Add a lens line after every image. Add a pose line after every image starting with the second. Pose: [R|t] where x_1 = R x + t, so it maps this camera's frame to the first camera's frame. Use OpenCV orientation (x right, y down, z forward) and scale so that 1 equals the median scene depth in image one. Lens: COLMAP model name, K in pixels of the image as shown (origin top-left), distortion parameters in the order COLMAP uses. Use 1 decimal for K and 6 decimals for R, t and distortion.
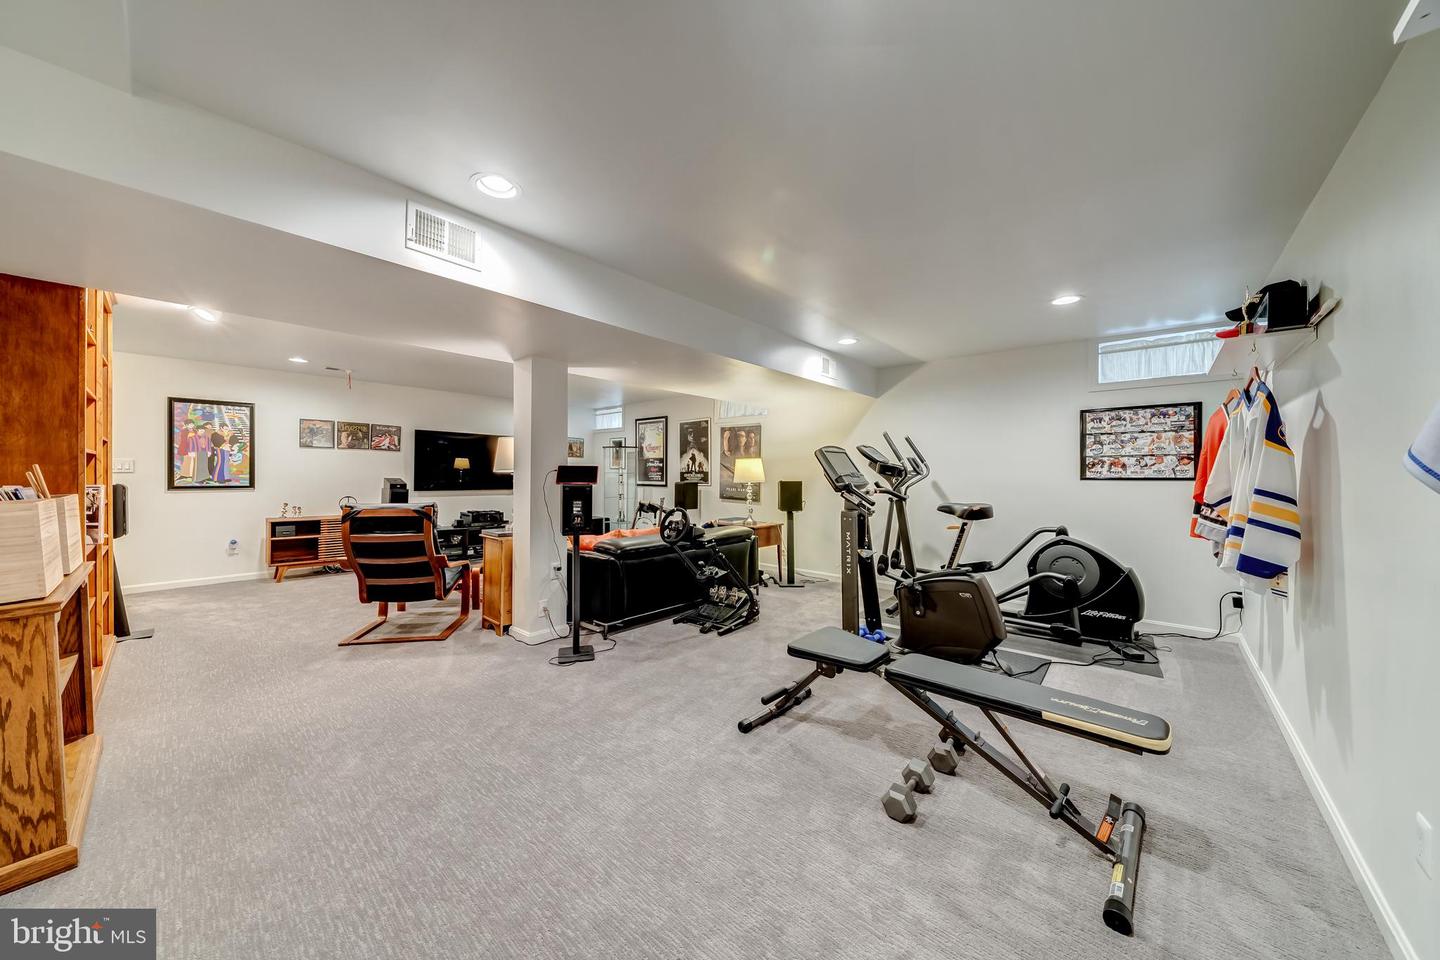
lens RADIAL K [[490.4, 0, 717.8], [0, 490.4, 476.8], [0, 0, 1]] dist [-0.004774, -0.000033]
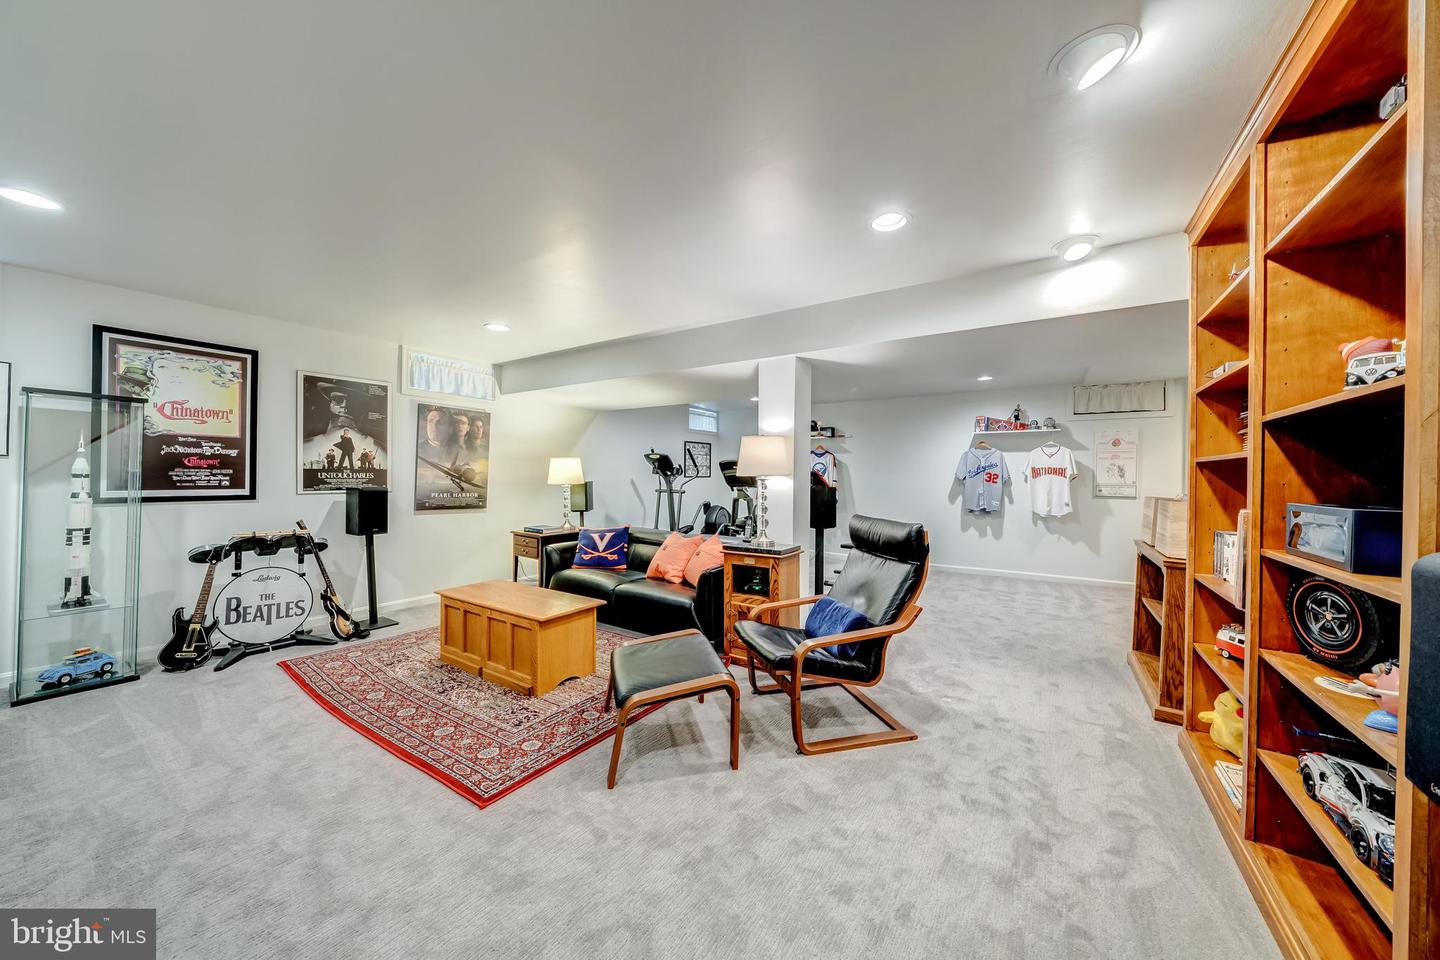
lens RADIAL K [[490.4, 0, 718.1], [0, 490.4, 474.8], [0, 0, 1]] dist [-0.004774, -0.000033]
pose [[-0.134339, -0.006371, 0.990915, -0.917910], [-0.005420, 0.999969, 0.005694, -0.012369], [-0.990921, -0.004606, -0.134369, 0.887252]]
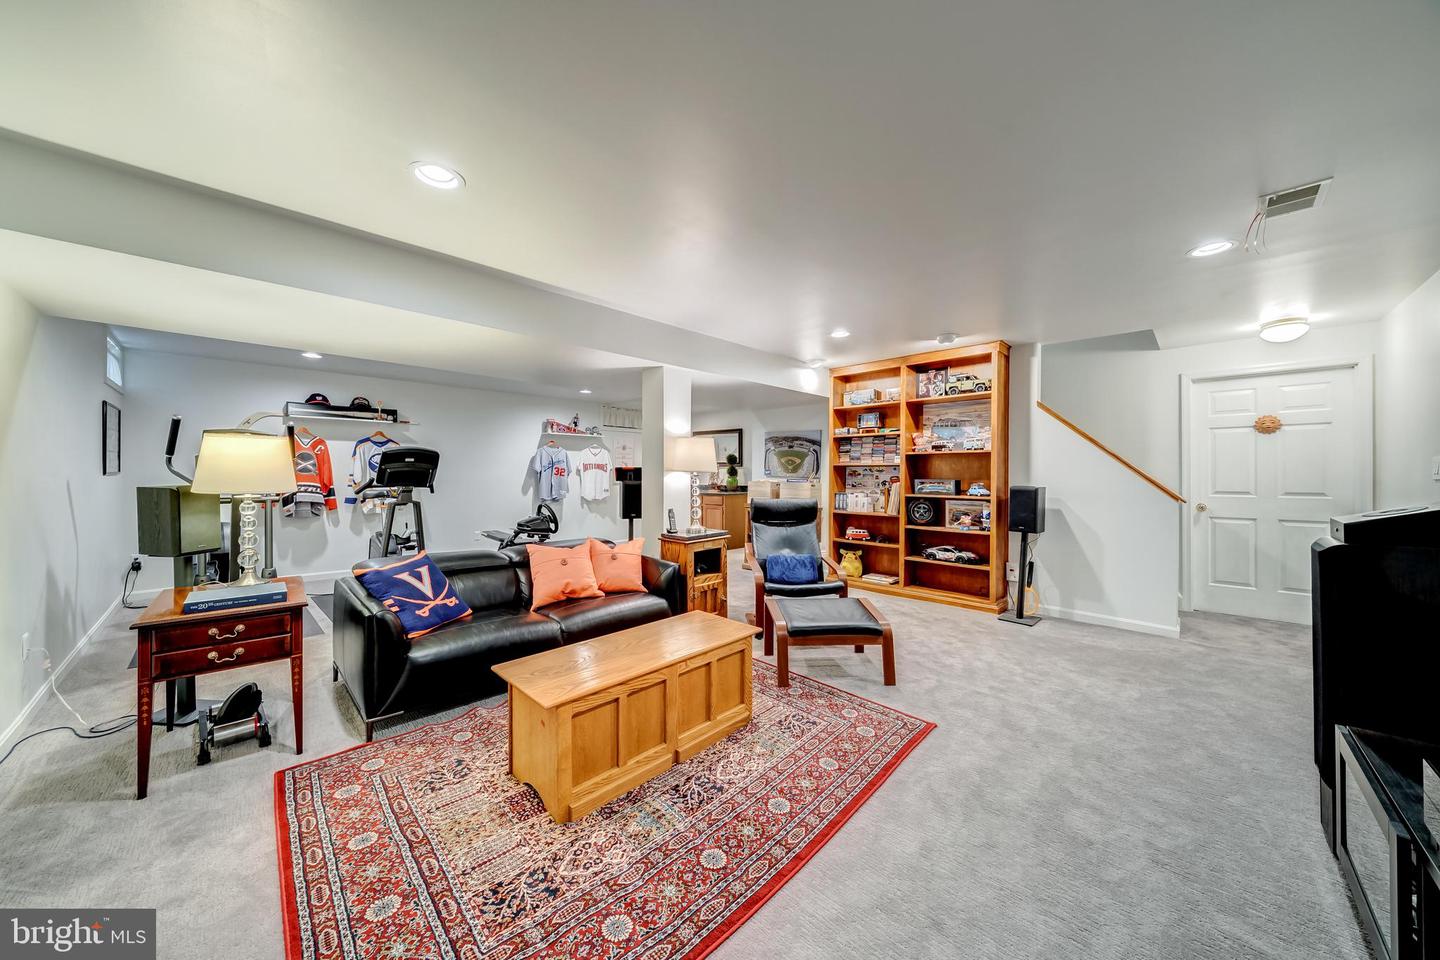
lens RADIAL K [[490.4, 0, 721.8], [0, 490.4, 473.9], [0, 0, 1]] dist [-0.004774, -0.000033]
pose [[-0.998530, -0.010081, 0.053256, -0.381755], [-0.009689, 0.999924, 0.007610, -0.010733], [-0.053328, 0.007083, -0.998552, 1.465707]]
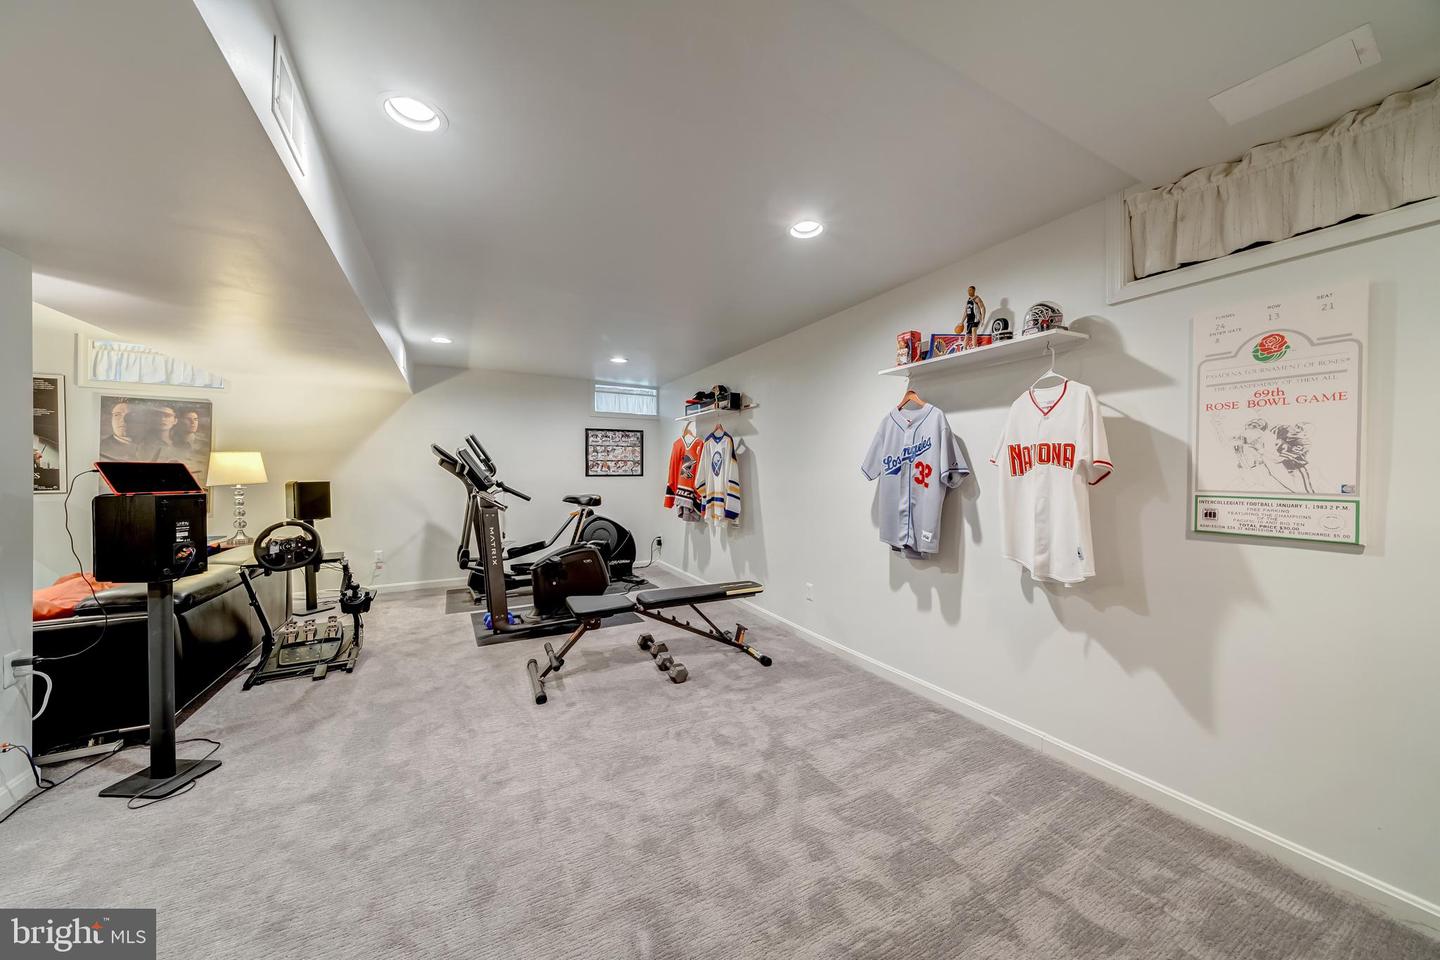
lens RADIAL K [[490.4, 0, 720.7], [0, 490.4, 476.2], [0, 0, 1]] dist [-0.004774, -0.000033]
pose [[0.346933, -0.010824, 0.937827, -0.378272], [0.004243, 0.999941, 0.009972, -0.005550], [-0.937880, 0.000519, 0.346958, 0.097028]]
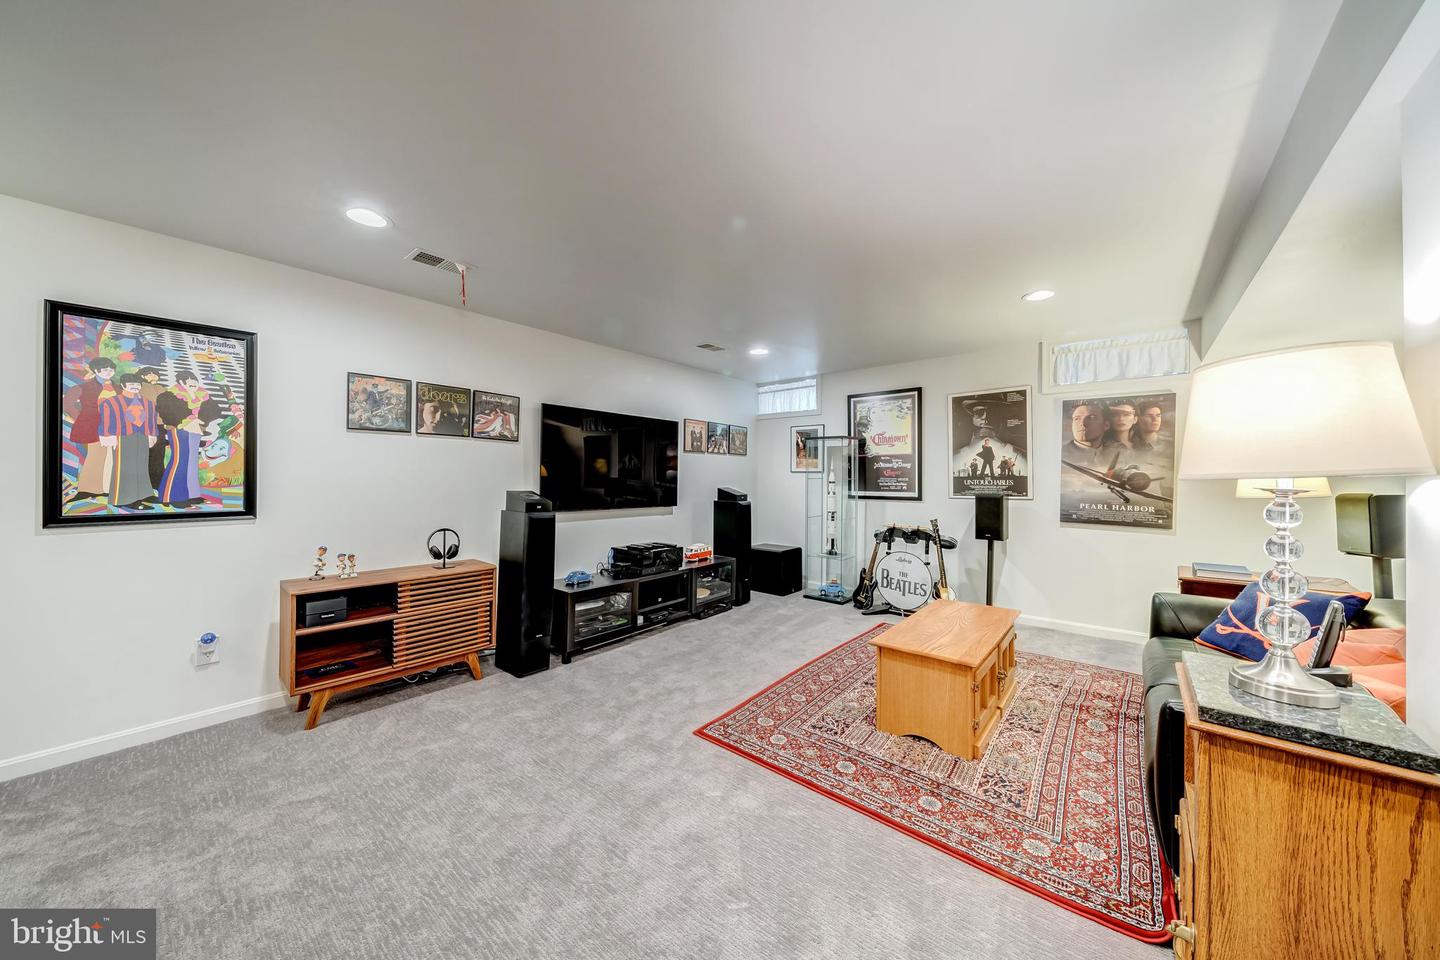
lens RADIAL K [[490.4, 0, 719.4], [0, 490.4, 475.5], [0, 0, 1]] dist [-0.004774, -0.000033]
pose [[0.999615, -0.004379, 0.027402, -0.546062], [0.004674, 0.999932, -0.010721, -0.008558], [-0.027353, 0.010845, 0.999567, 0.549643]]
